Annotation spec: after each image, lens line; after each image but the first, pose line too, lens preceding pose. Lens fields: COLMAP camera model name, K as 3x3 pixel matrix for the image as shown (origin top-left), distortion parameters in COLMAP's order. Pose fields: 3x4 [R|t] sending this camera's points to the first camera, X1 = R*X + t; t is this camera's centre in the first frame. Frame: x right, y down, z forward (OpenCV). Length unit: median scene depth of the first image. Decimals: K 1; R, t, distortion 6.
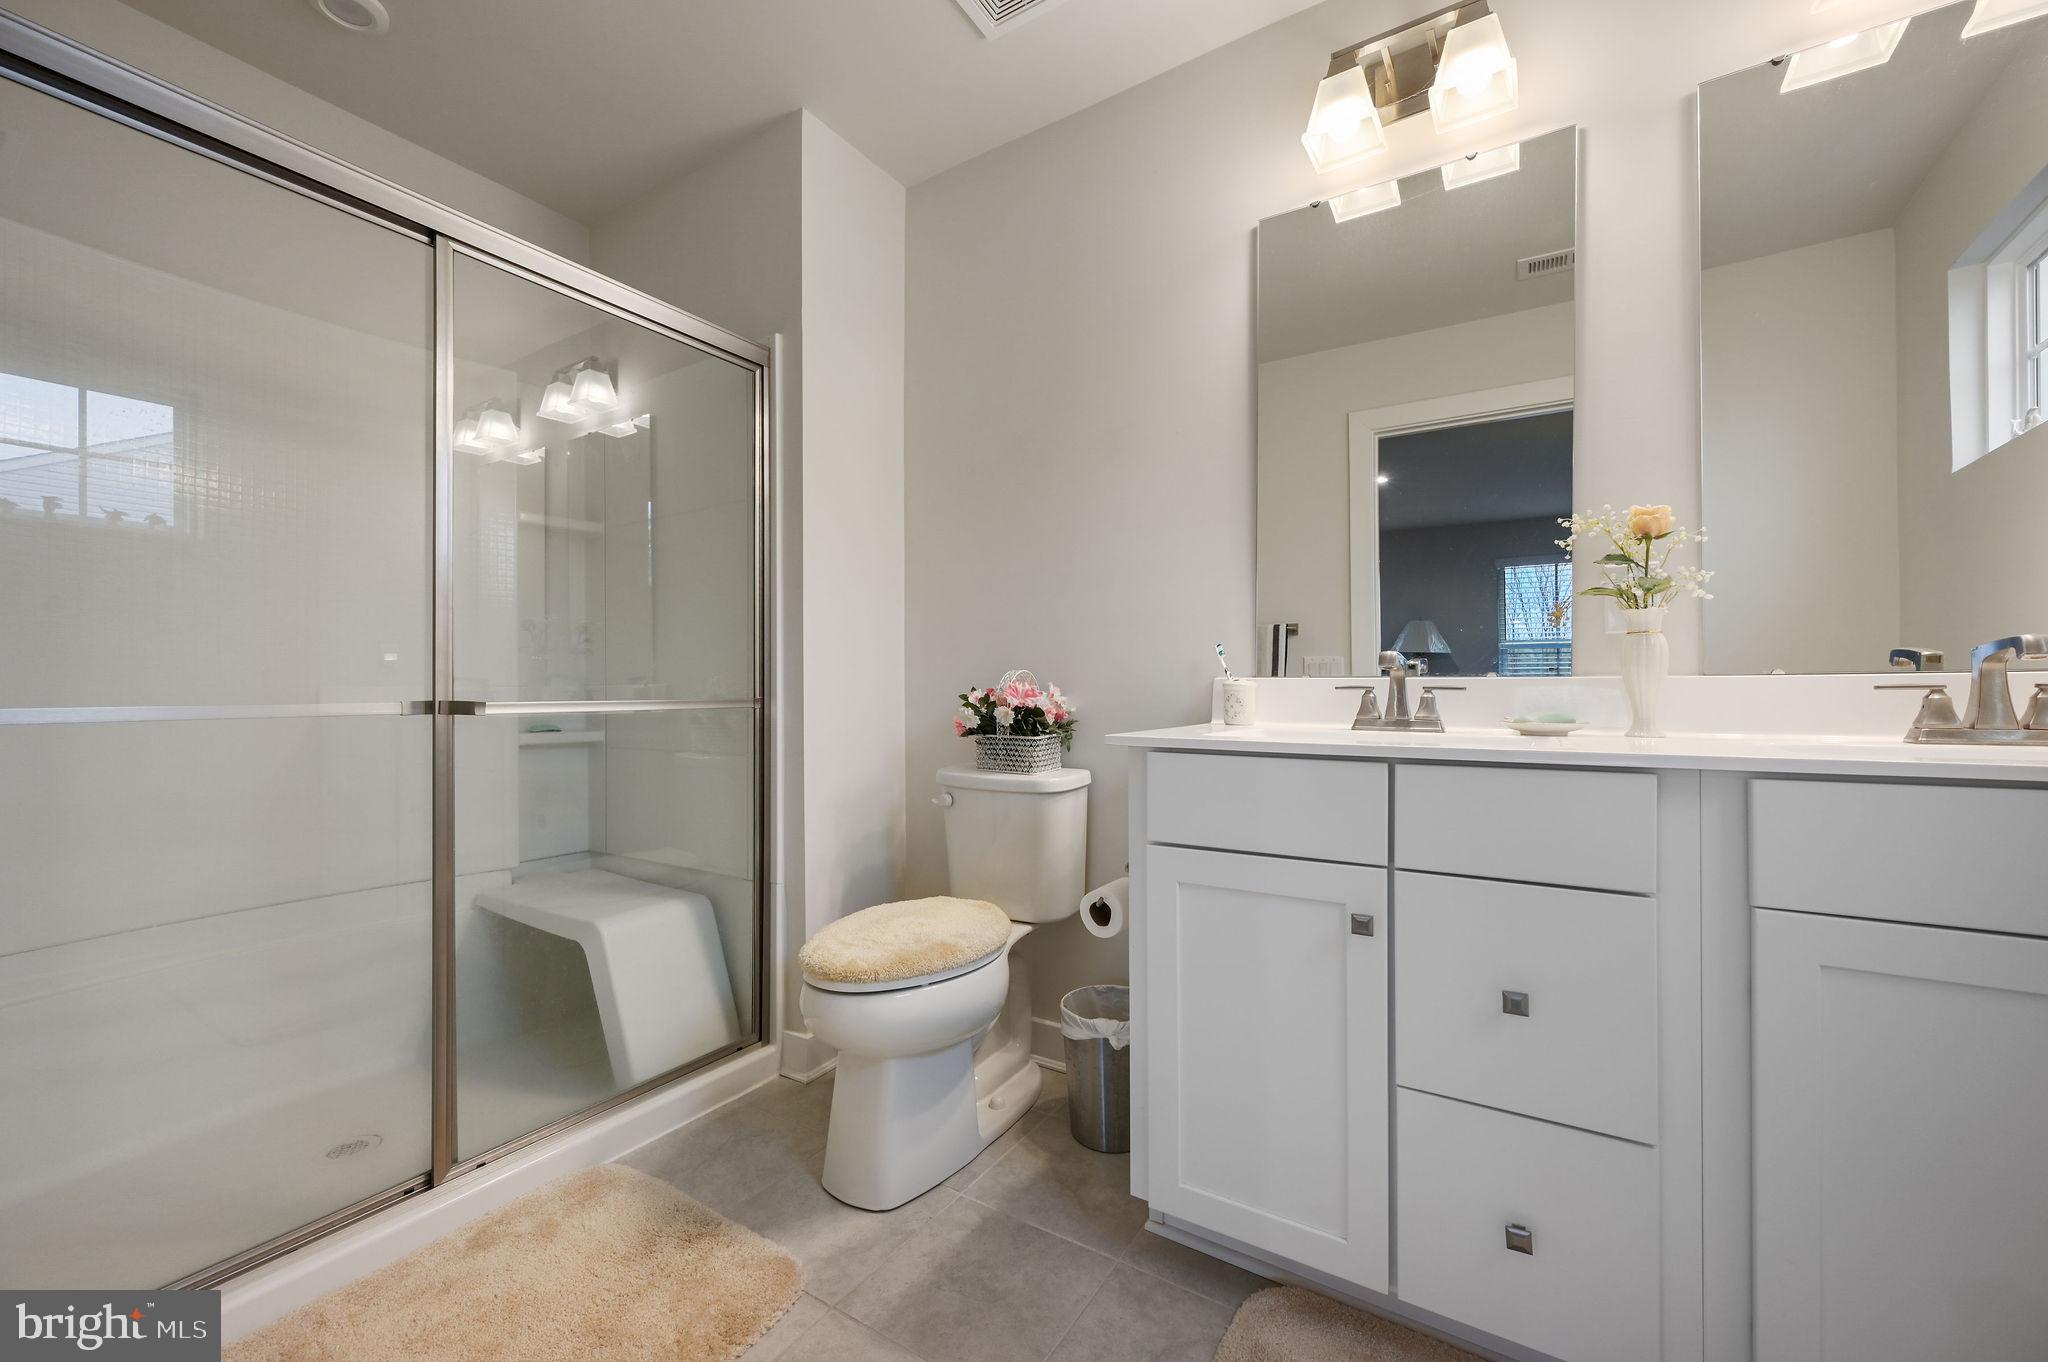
lens RADIAL K [[803.6, 0, 1027.9], [0, 803.6, 688.3], [0, 0, 1]] dist [0.003728, 0.000271]
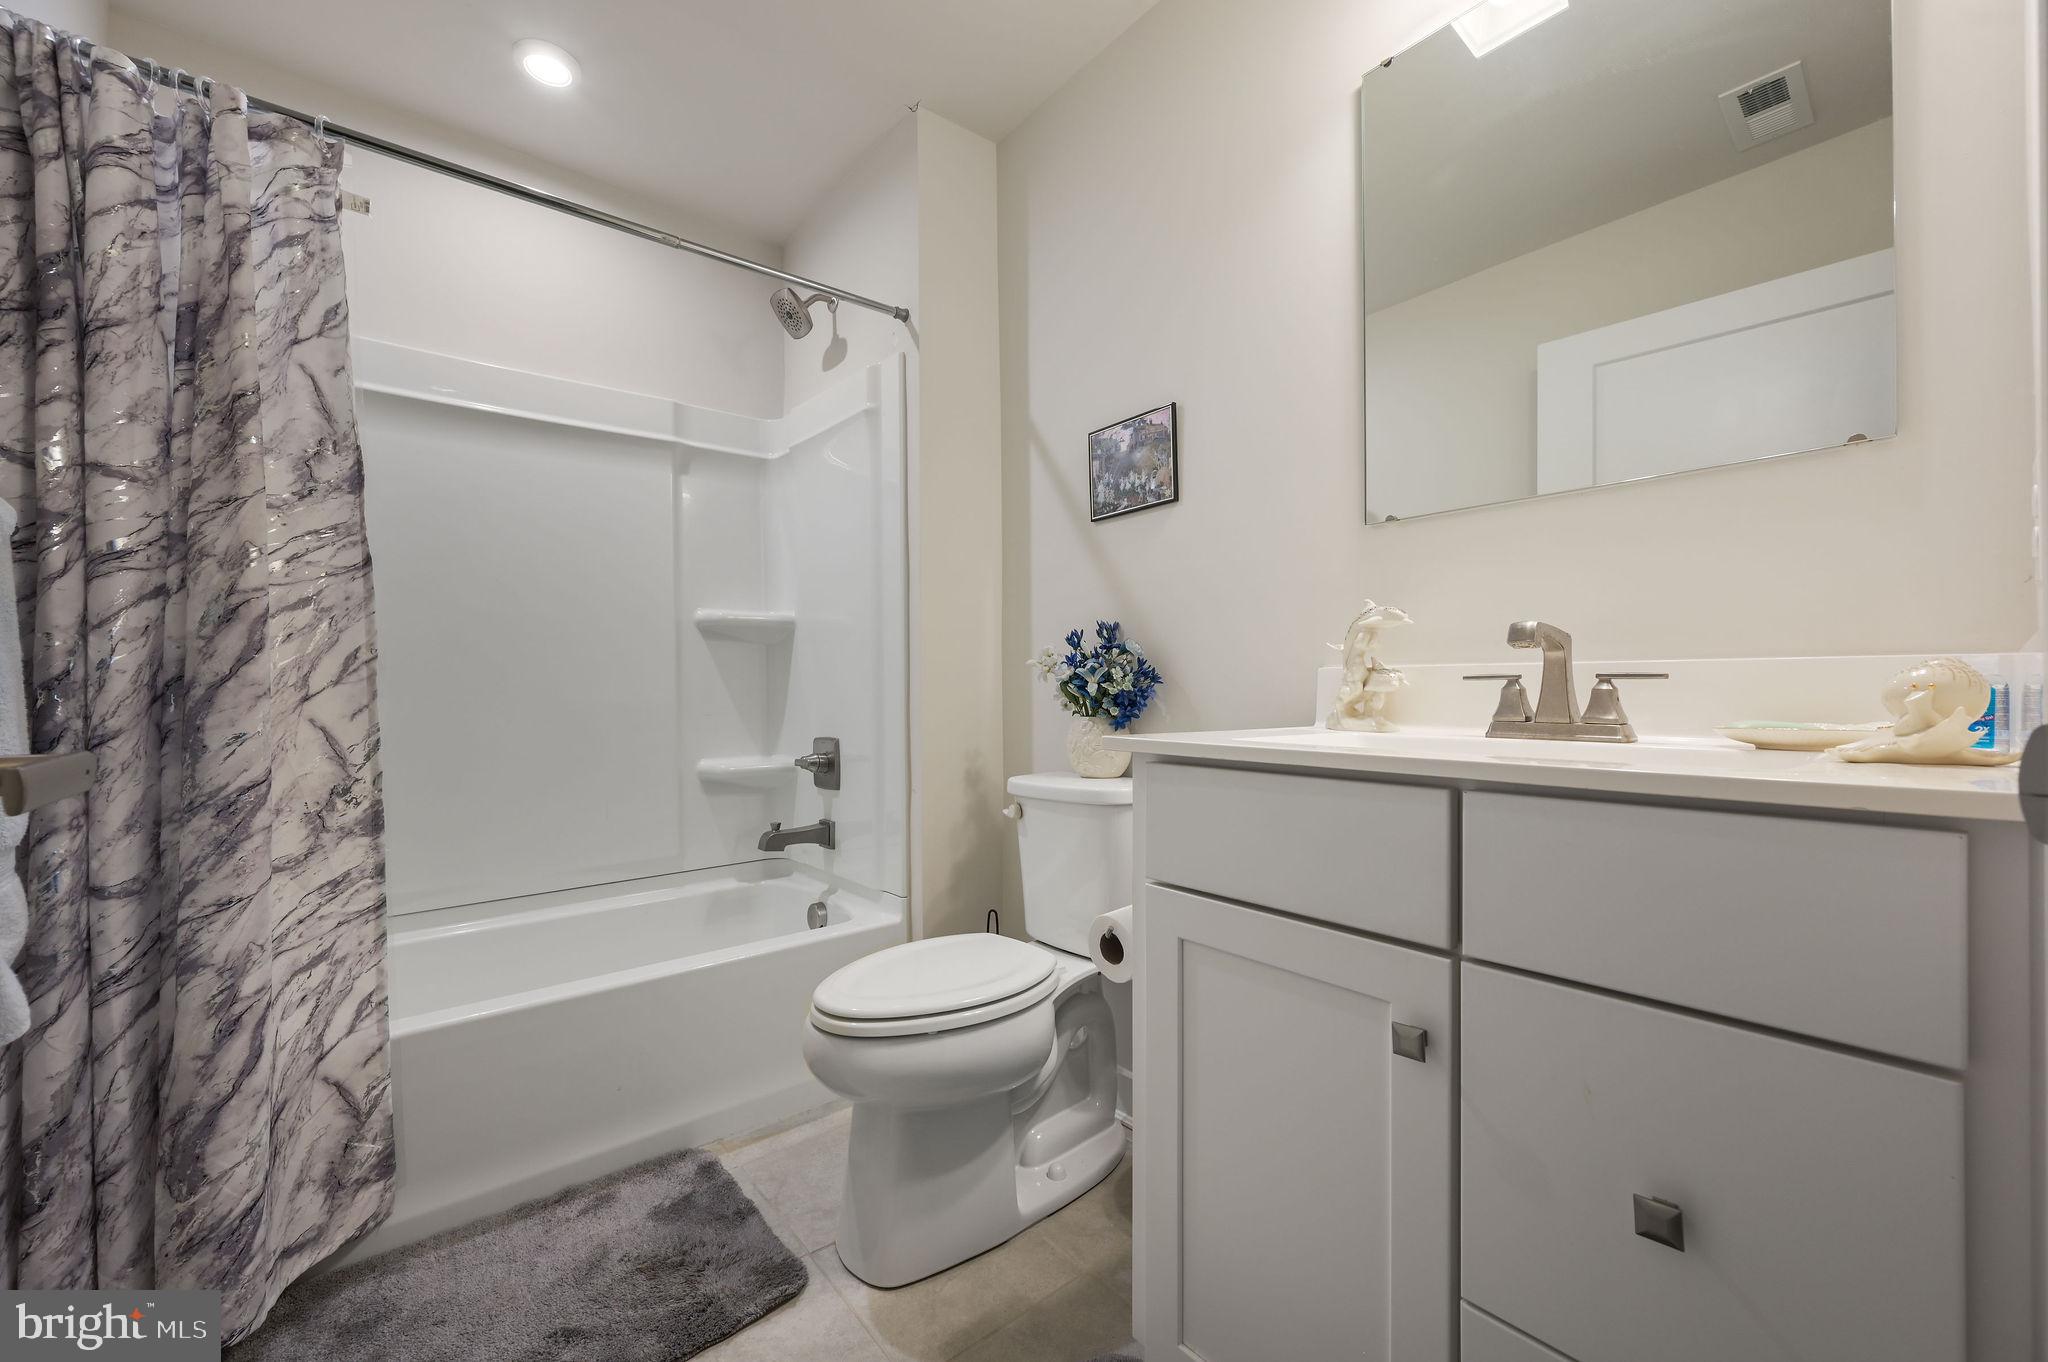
lens RADIAL K [[803.6, 0, 1023.5], [0, 803.6, 675.4], [0, 0, 1]] dist [0.003728, 0.000271]
pose [[0.960288, -0.010648, -0.278808, 0.210826], [0.005071, 0.999772, -0.020720, 0.010322], [0.278965, 0.018483, 0.960123, 0.205037]]
